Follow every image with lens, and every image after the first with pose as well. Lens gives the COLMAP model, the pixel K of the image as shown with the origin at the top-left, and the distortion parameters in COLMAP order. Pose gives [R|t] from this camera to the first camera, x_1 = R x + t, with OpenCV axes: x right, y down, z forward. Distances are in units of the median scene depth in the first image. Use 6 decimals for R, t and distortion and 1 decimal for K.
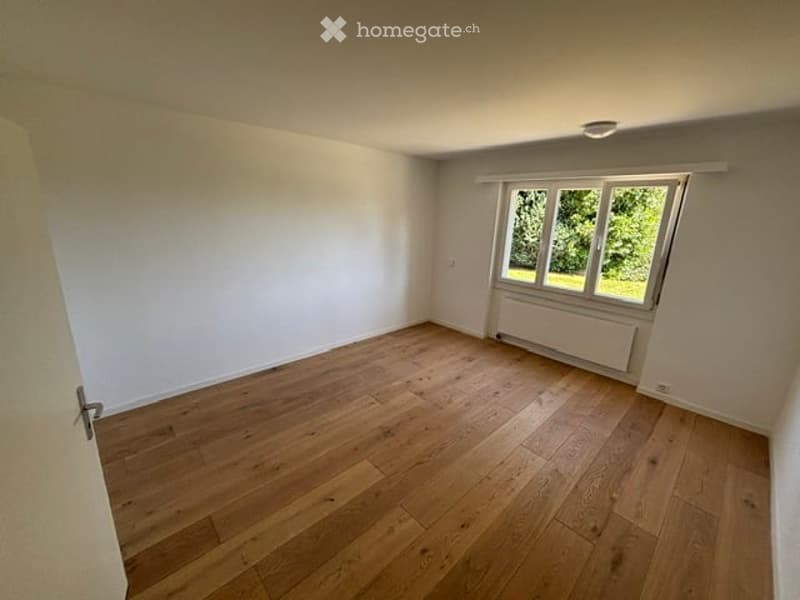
lens RADIAL K [[326.5, 0, 400.0], [0, 326.5, 300.0], [0, 0, 1]] dist [0.000689, 0.000031]
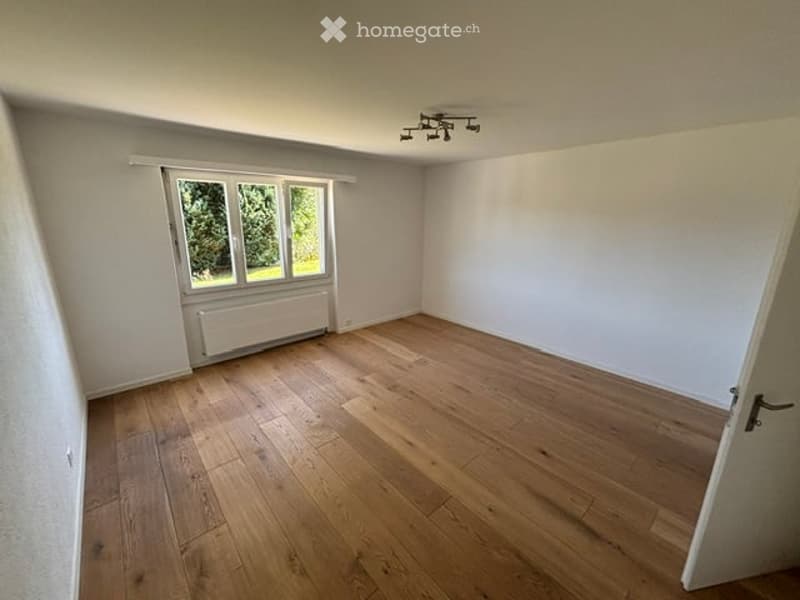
lens RADIAL K [[326.5, 0, 400.0], [0, 326.5, 300.0], [0, 0, 1]] dist [0.000689, 0.000031]
pose [[0.031684, -0.293696, 0.955374, -0.482245], [0.250596, 0.927657, 0.276865, -0.151648], [-0.967573, 0.230641, 0.102991, 0.473145]]
